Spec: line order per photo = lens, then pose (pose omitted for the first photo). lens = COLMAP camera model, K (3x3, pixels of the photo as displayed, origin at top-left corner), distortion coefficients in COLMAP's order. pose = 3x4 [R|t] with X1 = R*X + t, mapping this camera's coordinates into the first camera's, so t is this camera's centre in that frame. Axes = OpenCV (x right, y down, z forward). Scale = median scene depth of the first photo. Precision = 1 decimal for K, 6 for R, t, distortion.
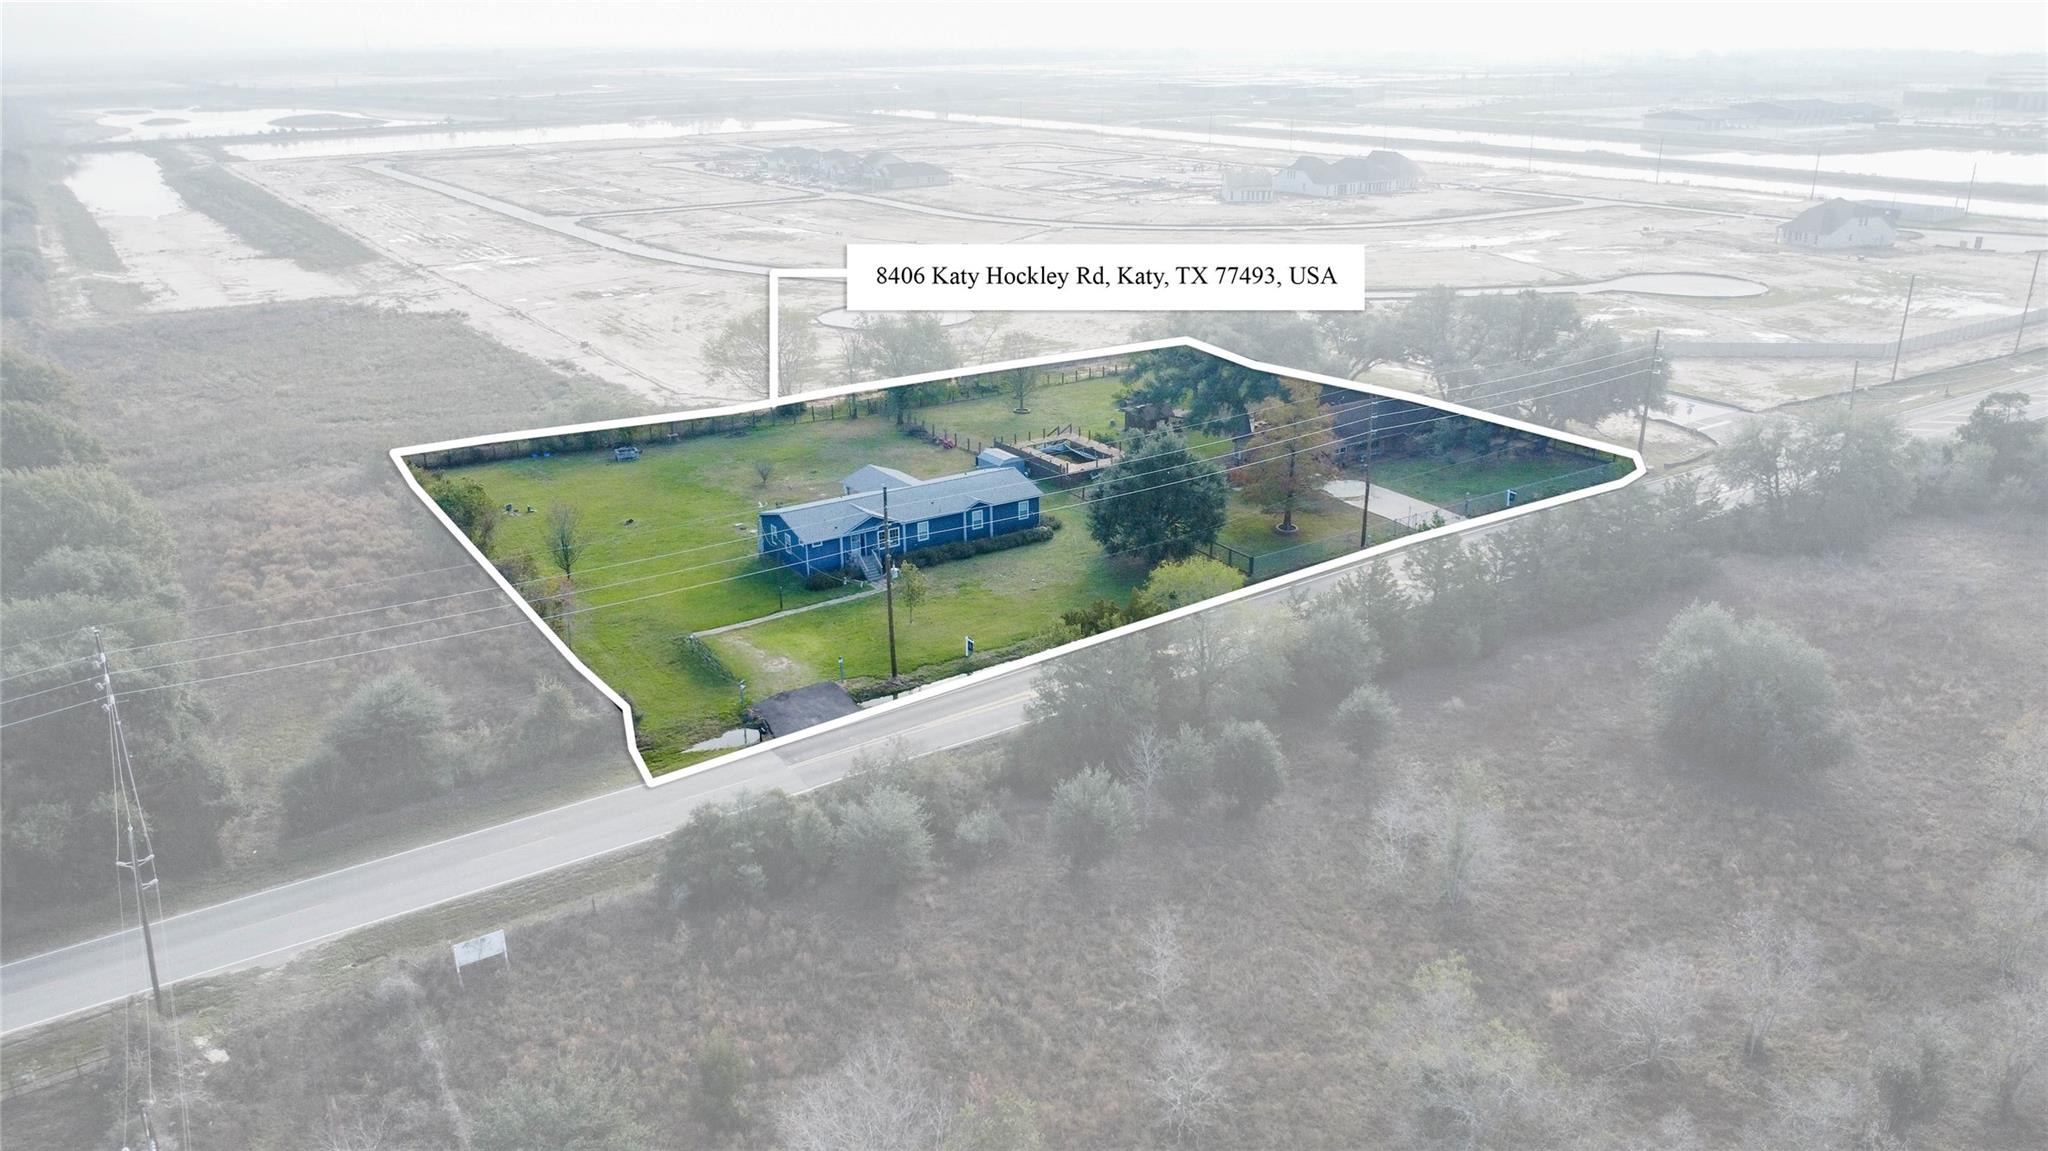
lens RADIAL K [[1489.2, 0, 1012.8], [0, 1489.2, 585.7], [0, 0, 1]] dist [-0.022489, -0.020524]
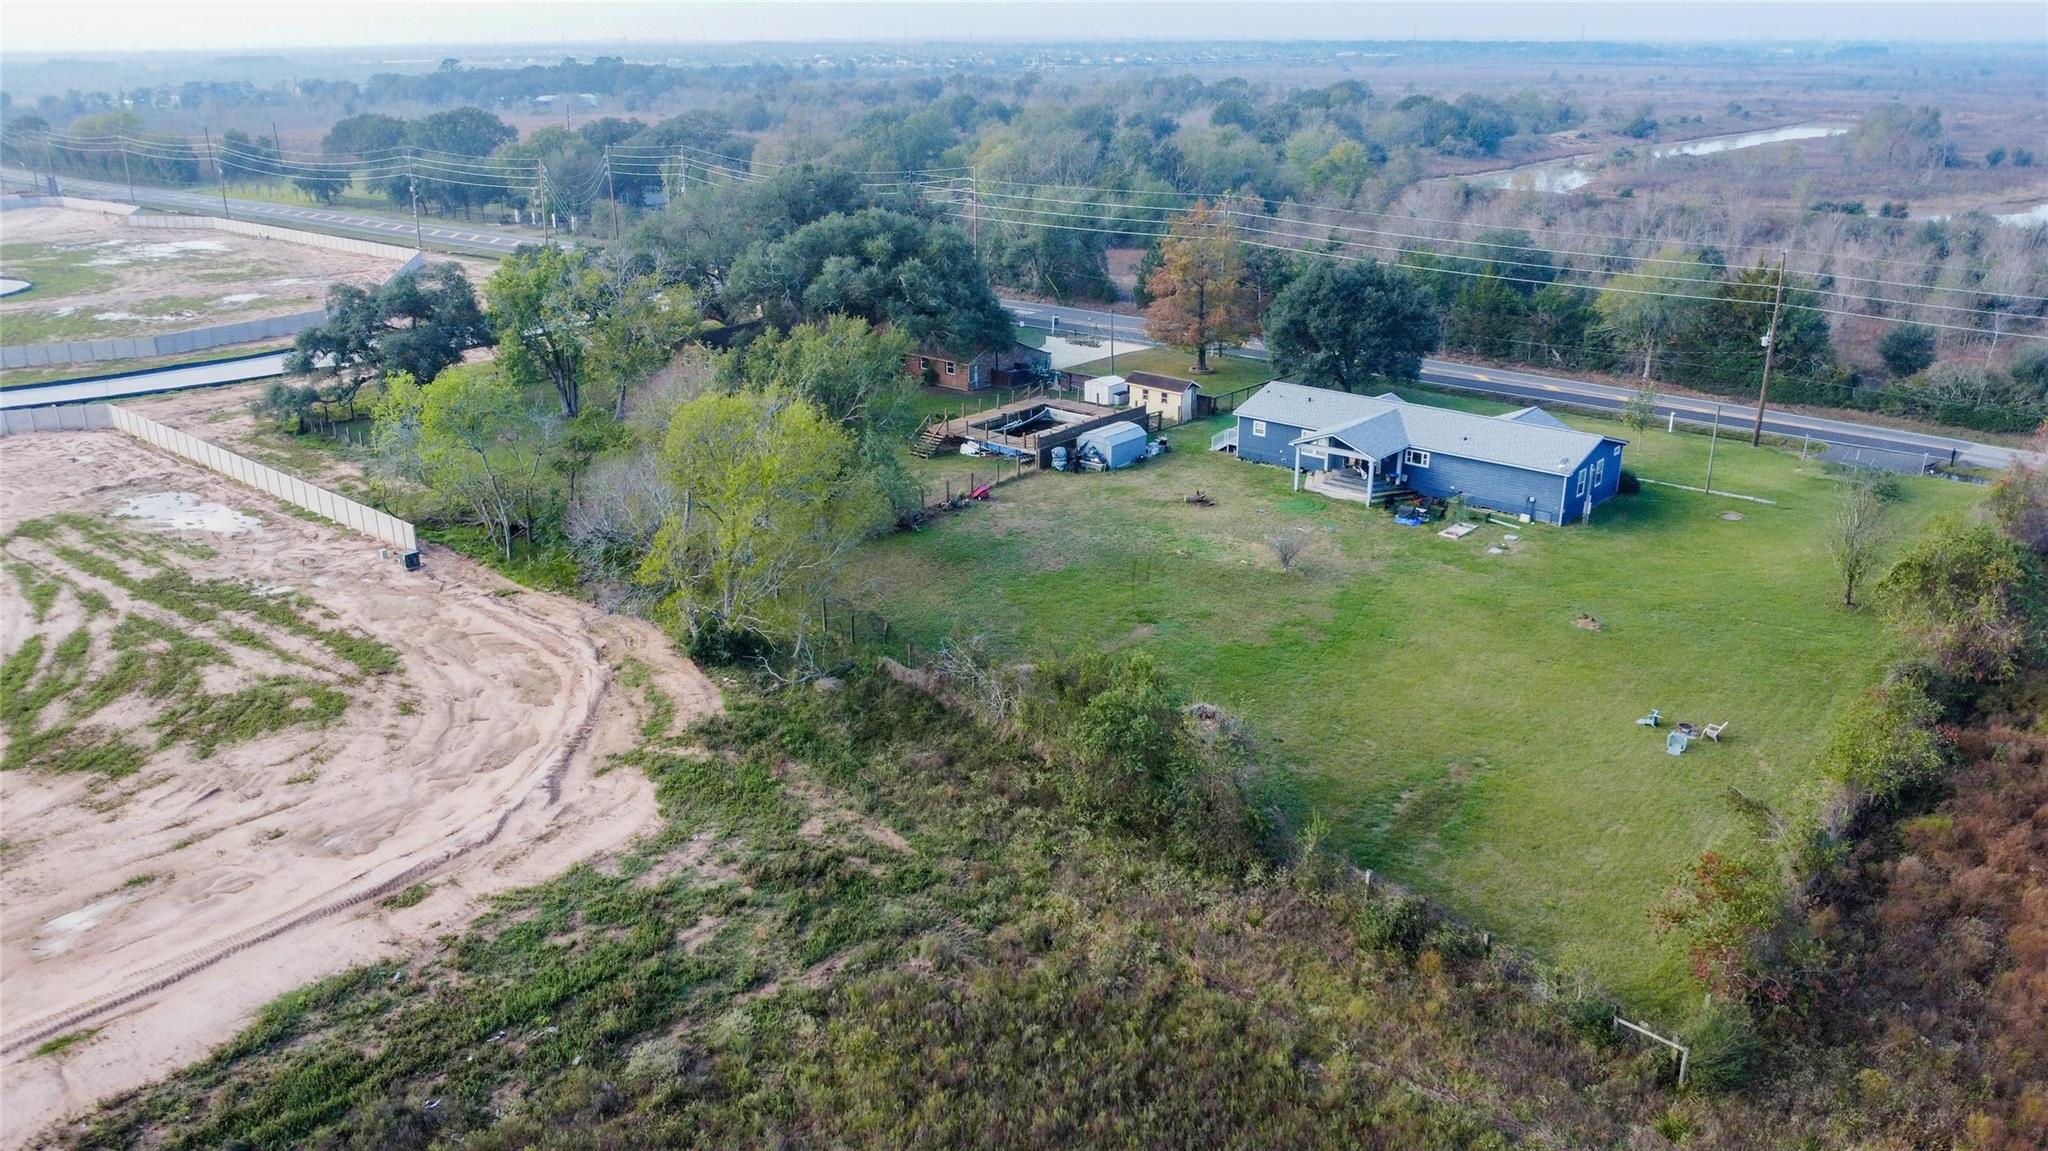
lens RADIAL K [[1489.2, 0, 1018.2], [0, 1489.2, 581.0], [0, 0, 1]] dist [-0.022489, -0.020524]
pose [[-0.275870, -0.319227, 0.906636, -0.704185], [0.348128, 0.846016, 0.403811, -0.354132], [-0.895937, 0.427025, -0.122259, 1.273792]]
